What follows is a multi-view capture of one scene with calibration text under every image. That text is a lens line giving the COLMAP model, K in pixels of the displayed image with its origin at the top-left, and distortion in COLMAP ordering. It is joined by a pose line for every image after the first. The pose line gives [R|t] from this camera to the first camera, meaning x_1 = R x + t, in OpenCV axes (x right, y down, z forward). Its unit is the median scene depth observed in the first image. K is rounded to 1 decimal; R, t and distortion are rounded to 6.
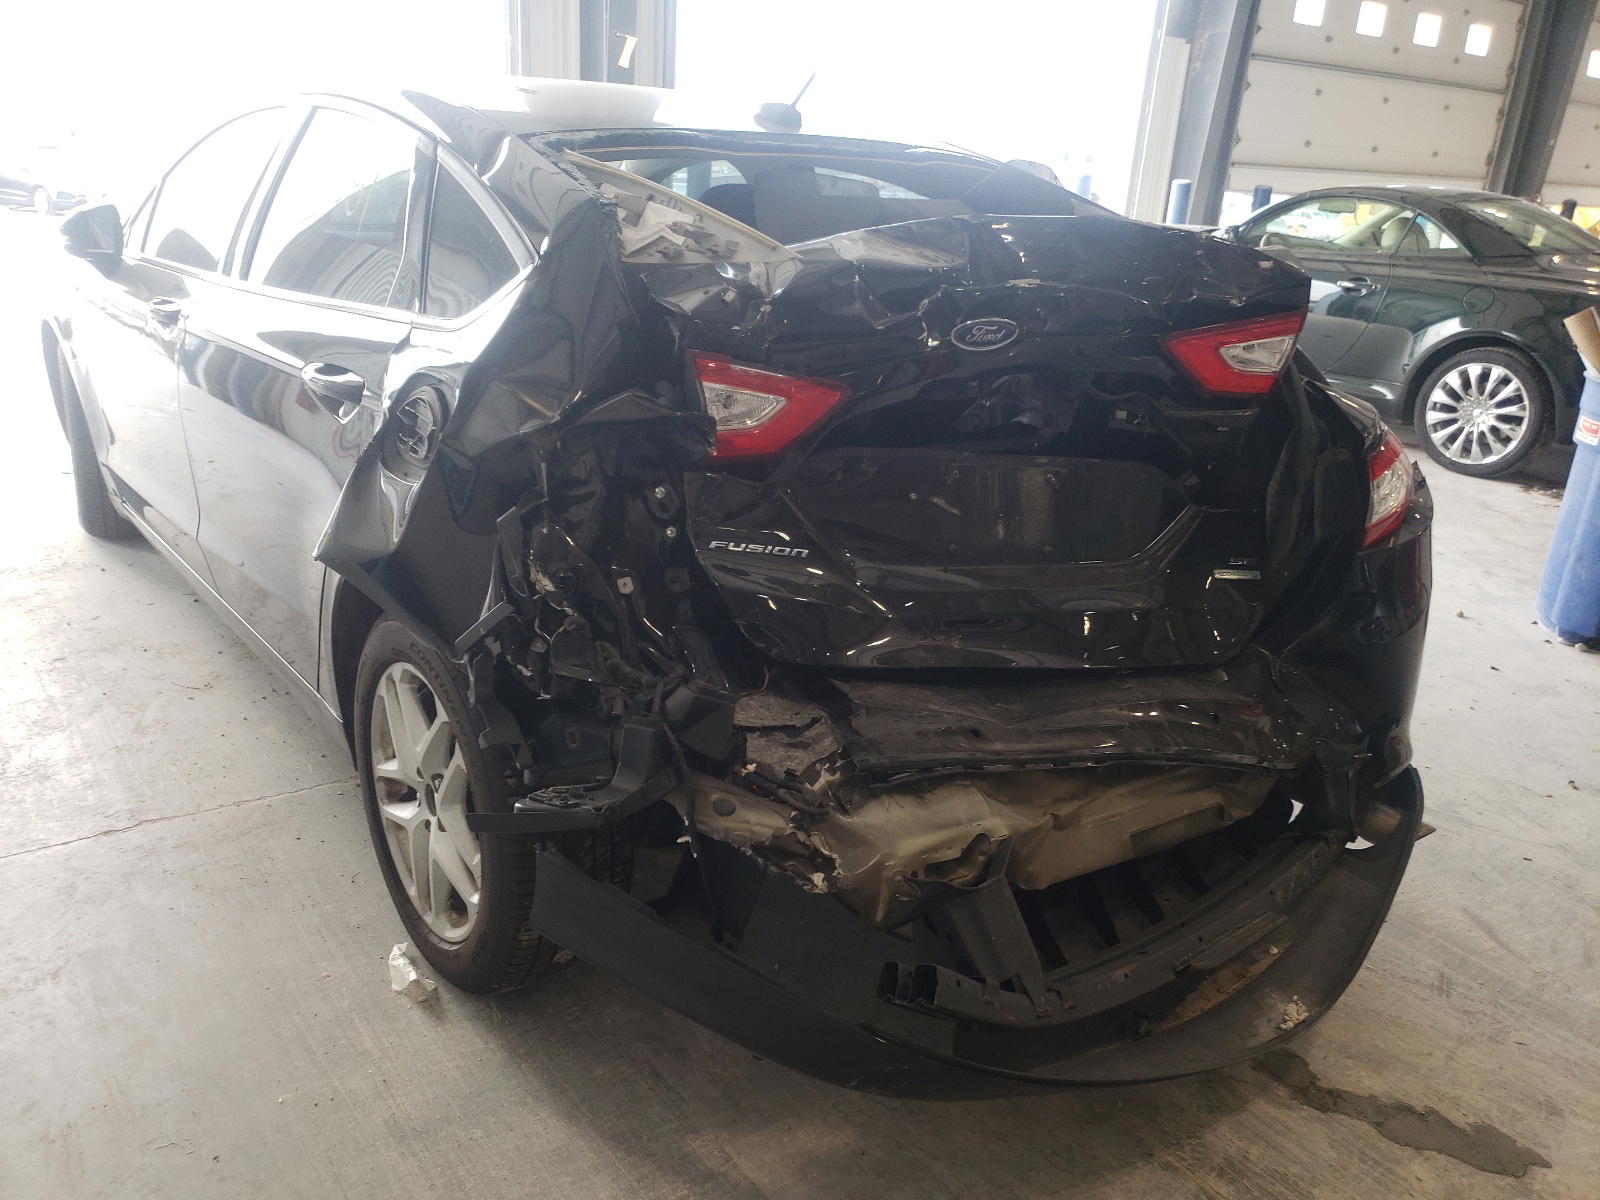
lens RADIAL K [[1242.8, 0, 793.7], [0, 1242.8, 599.2], [0, 0, 1]] dist [0.035097, -0.029481]
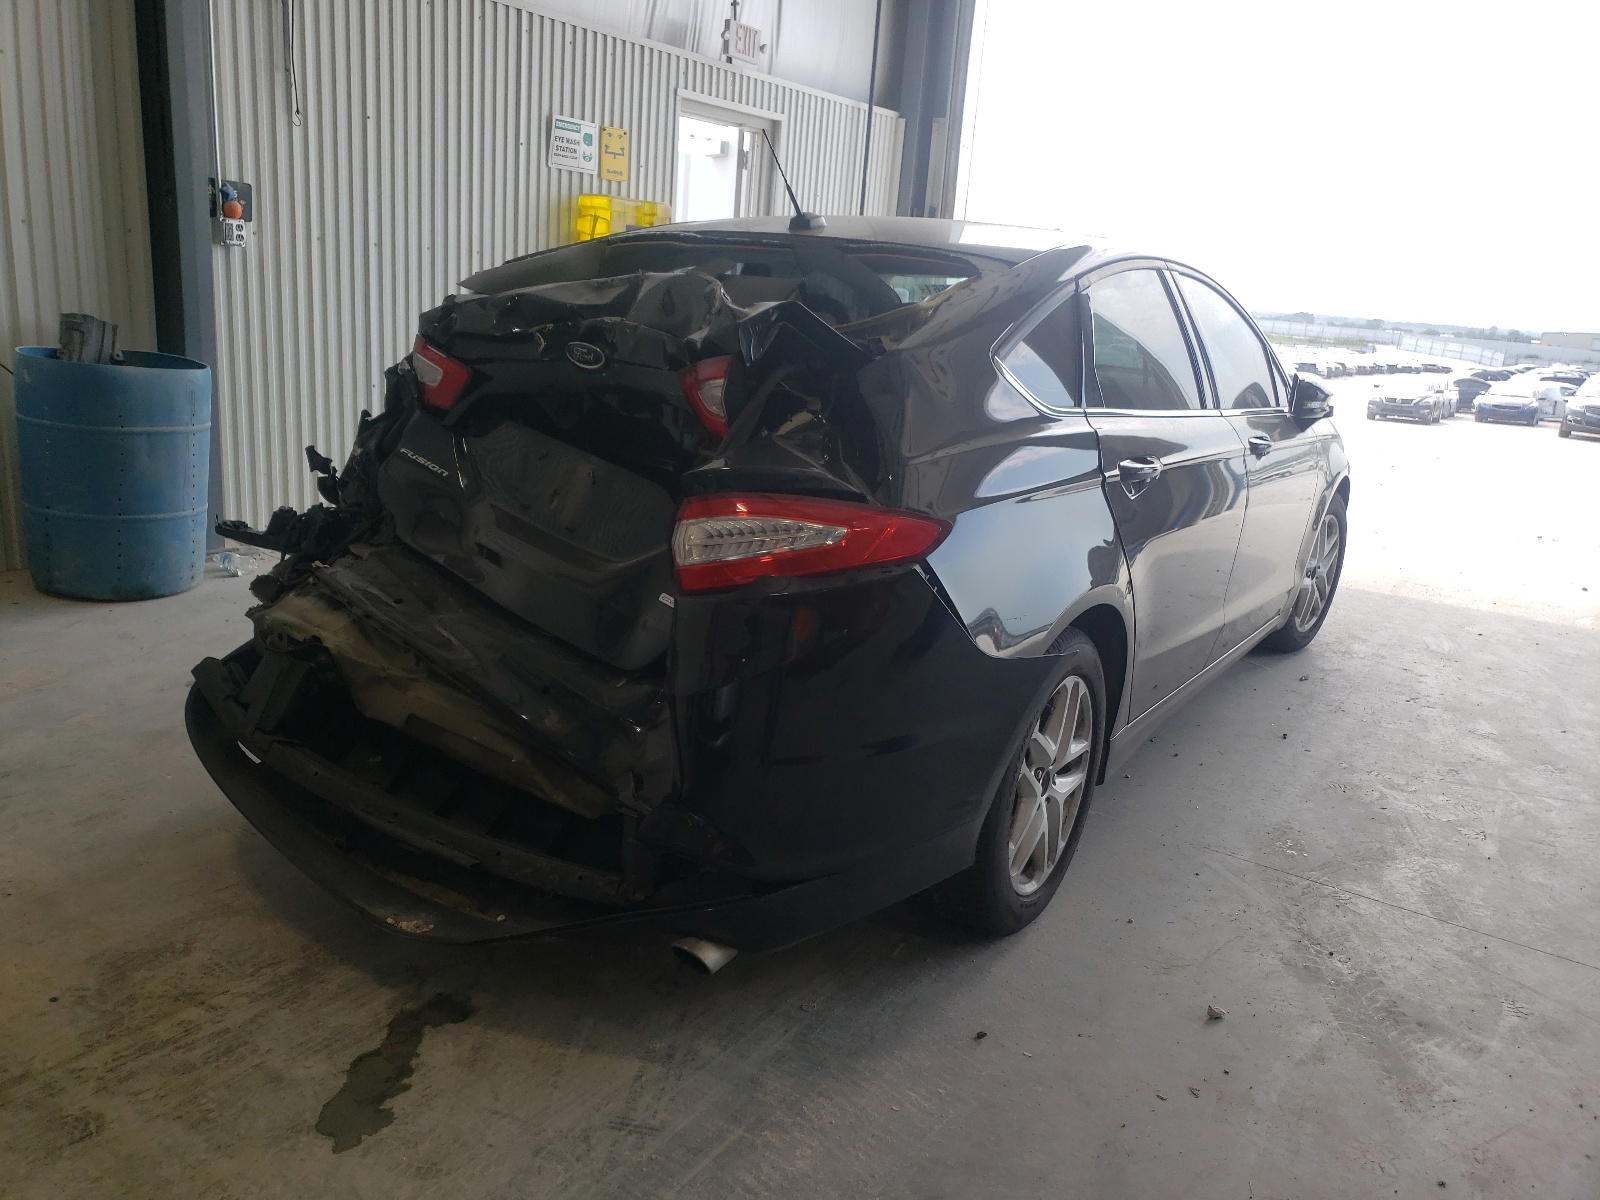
lens RADIAL K [[1222.4, 0, 794.3], [0, 1222.4, 600.7], [0, 0, 1]] dist [-0.008734, 0.001916]
pose [[0.361946, 0.197975, -0.910934, 1.455015], [-0.381156, 0.923201, 0.049194, -0.124960], [0.850714, 0.329403, 0.409608, 0.740908]]
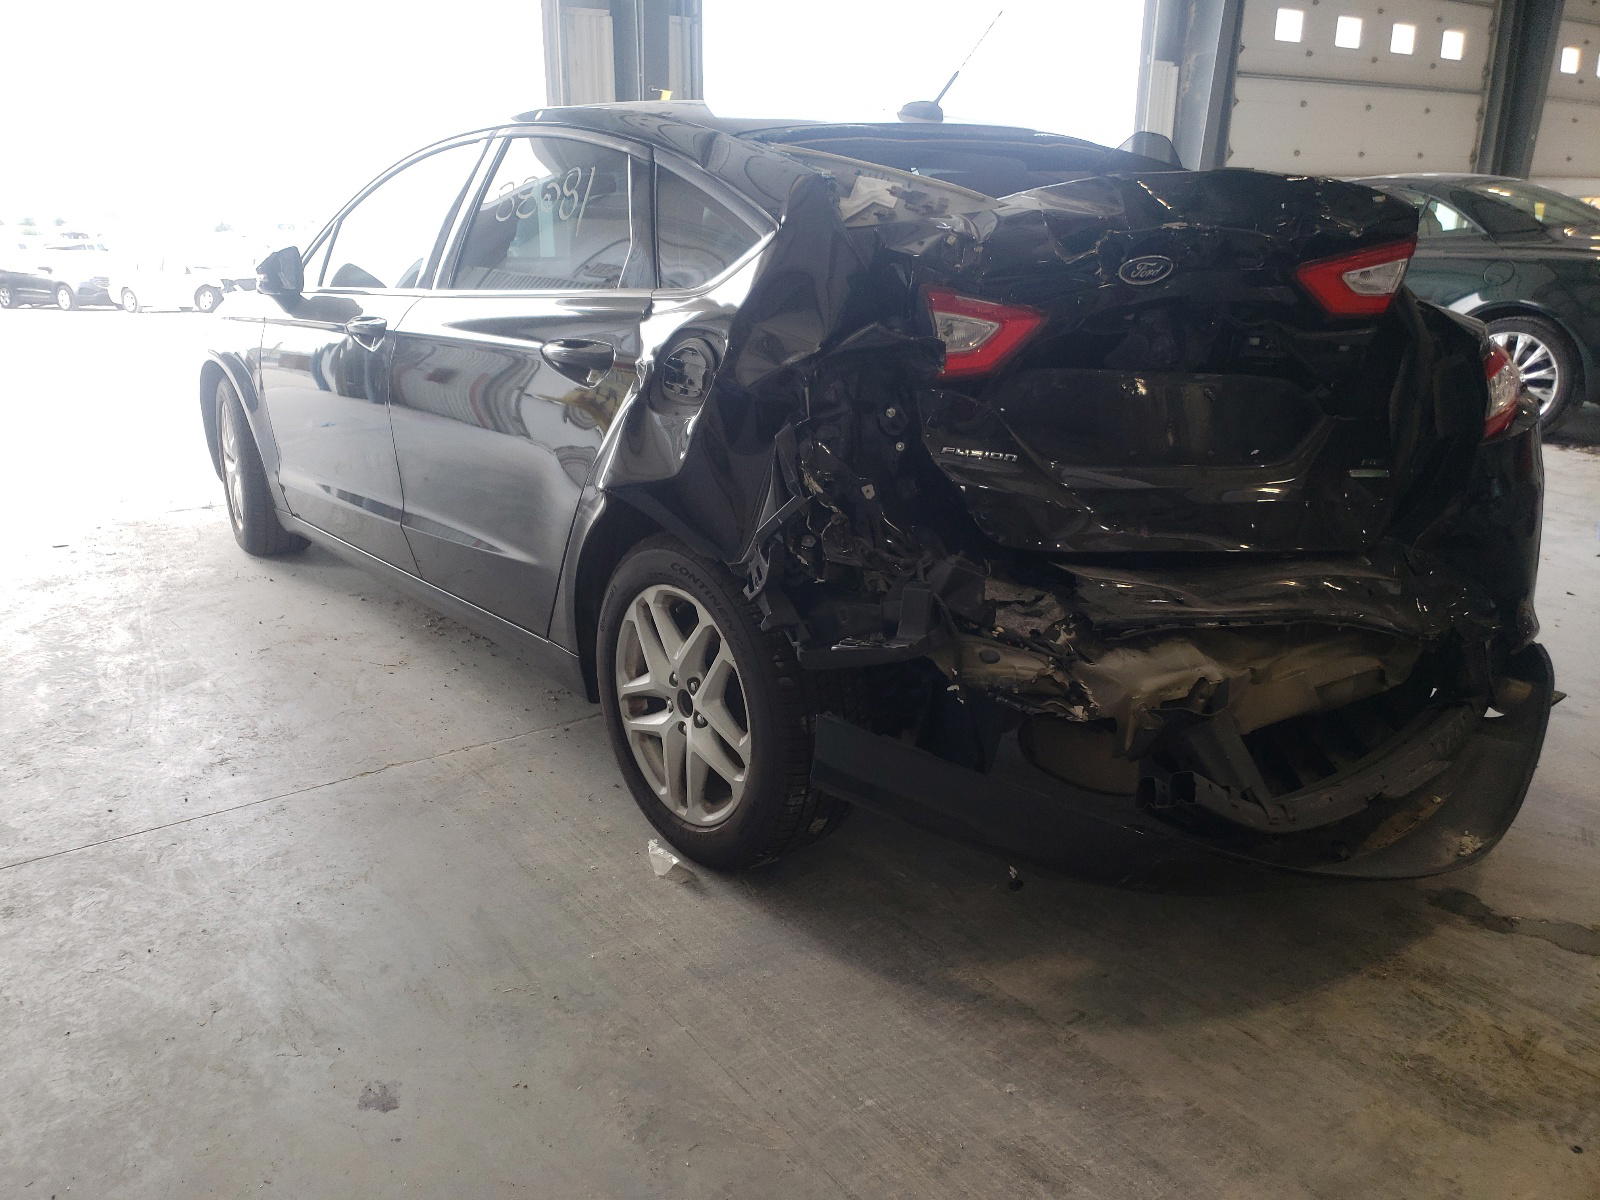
lens RADIAL K [[1242.8, 0, 751.9], [0, 1242.8, 574.4], [0, 0, 1]] dist [0.035097, -0.029481]
pose [[0.997940, -0.059381, -0.024263, -0.200100], [0.057822, 0.996489, -0.060550, 0.118506], [0.027773, 0.059023, 0.997870, -0.155702]]
